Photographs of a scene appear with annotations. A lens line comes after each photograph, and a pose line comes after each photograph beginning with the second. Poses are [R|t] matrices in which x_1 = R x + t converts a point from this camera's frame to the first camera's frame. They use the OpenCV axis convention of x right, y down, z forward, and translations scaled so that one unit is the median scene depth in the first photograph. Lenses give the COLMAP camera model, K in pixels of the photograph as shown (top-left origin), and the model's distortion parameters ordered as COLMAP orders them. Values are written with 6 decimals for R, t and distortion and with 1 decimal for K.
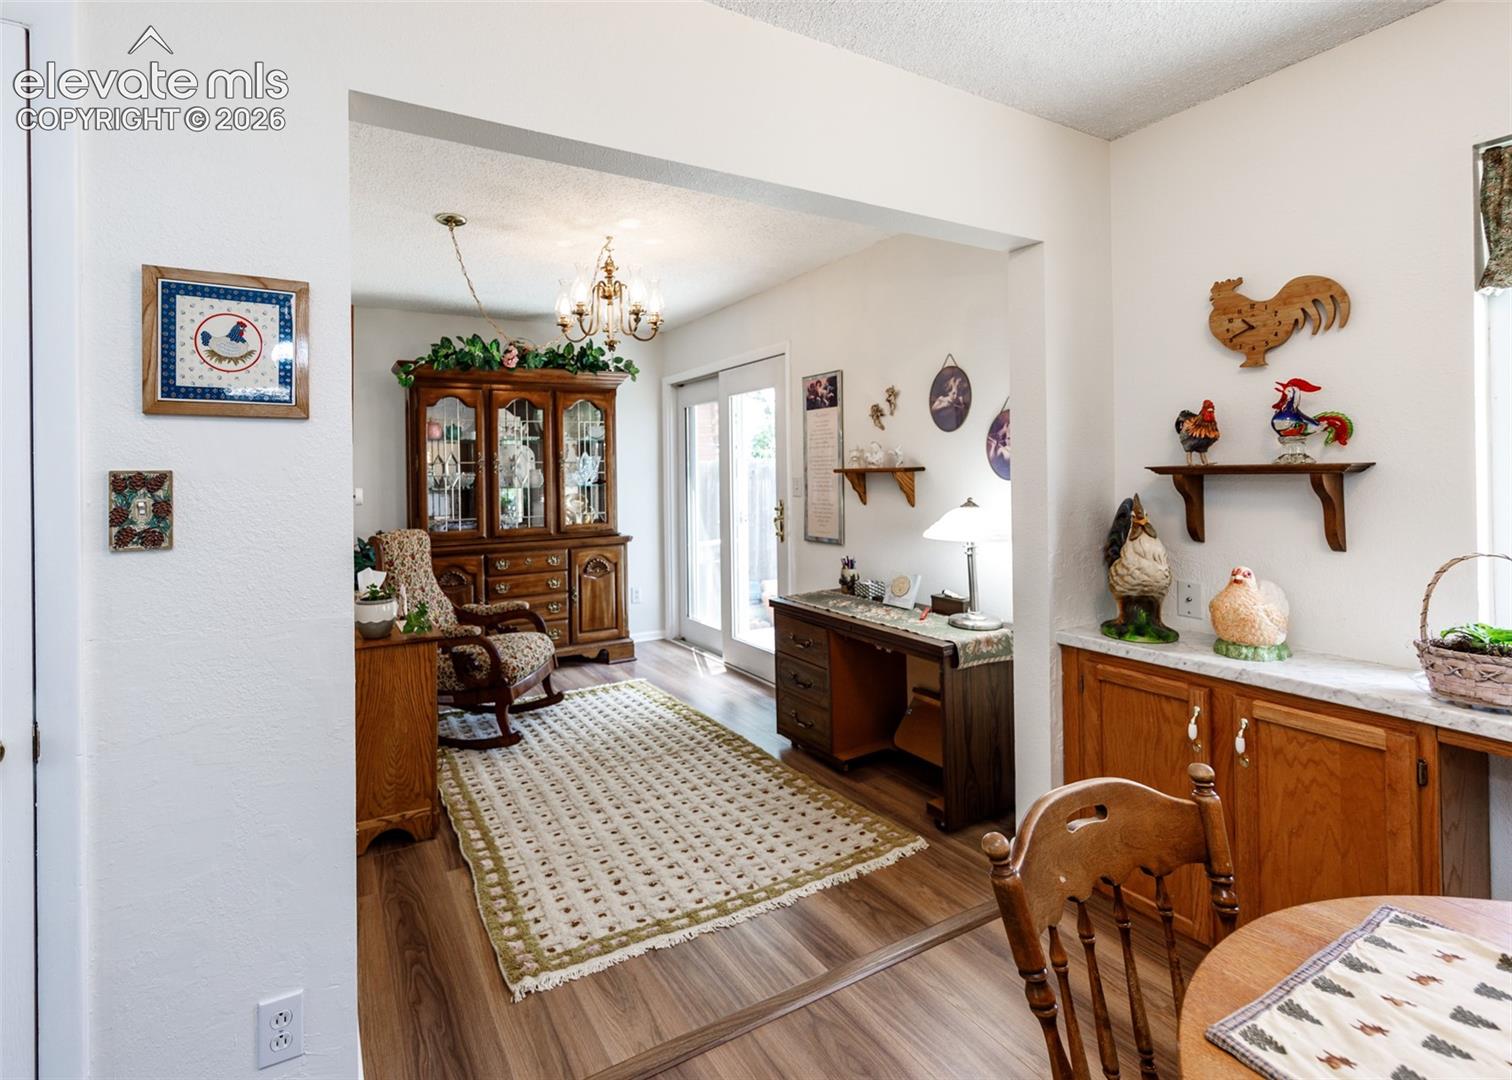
lens RADIAL K [[678.3, 0, 663.9], [0, 678.3, 471.0], [0, 0, 1]] dist [0.004376, -0.000282]
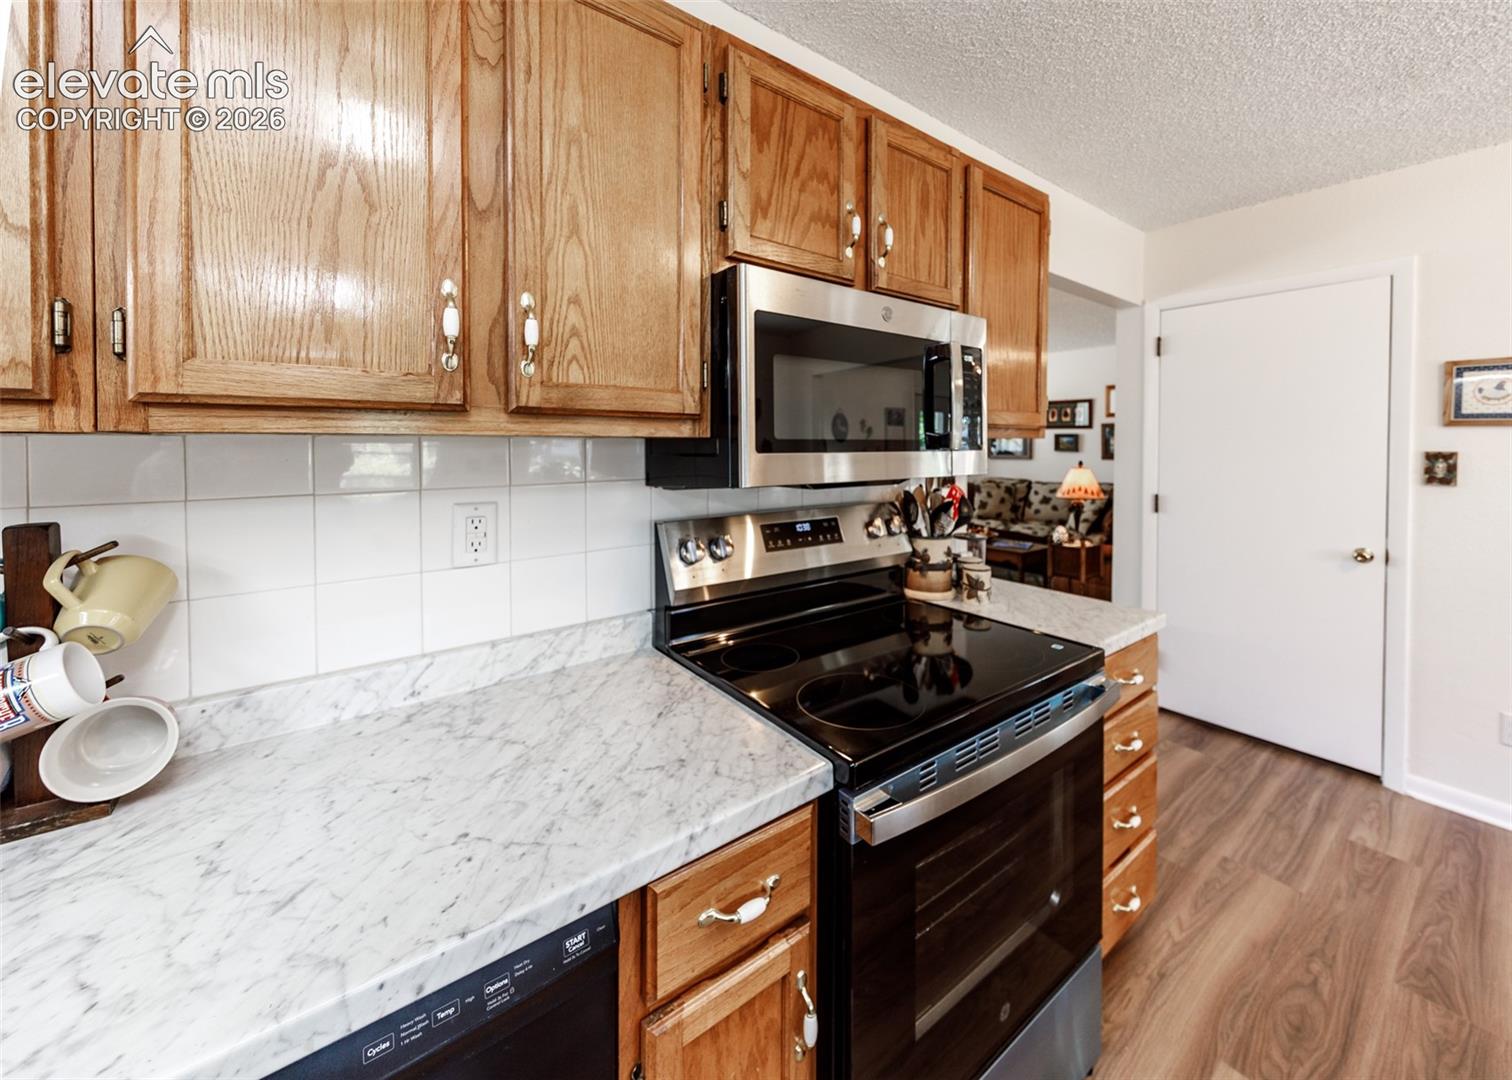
lens RADIAL K [[577.0, 0, 777.5], [0, 577.0, 451.9], [0, 0, 1]] dist [0.002052, -0.000651]
pose [[0.184671, 0.032437, -0.982265, 0.190708], [-0.001949, 0.999465, 0.032638, -0.014818], [0.982799, -0.004113, 0.184635, -0.404798]]
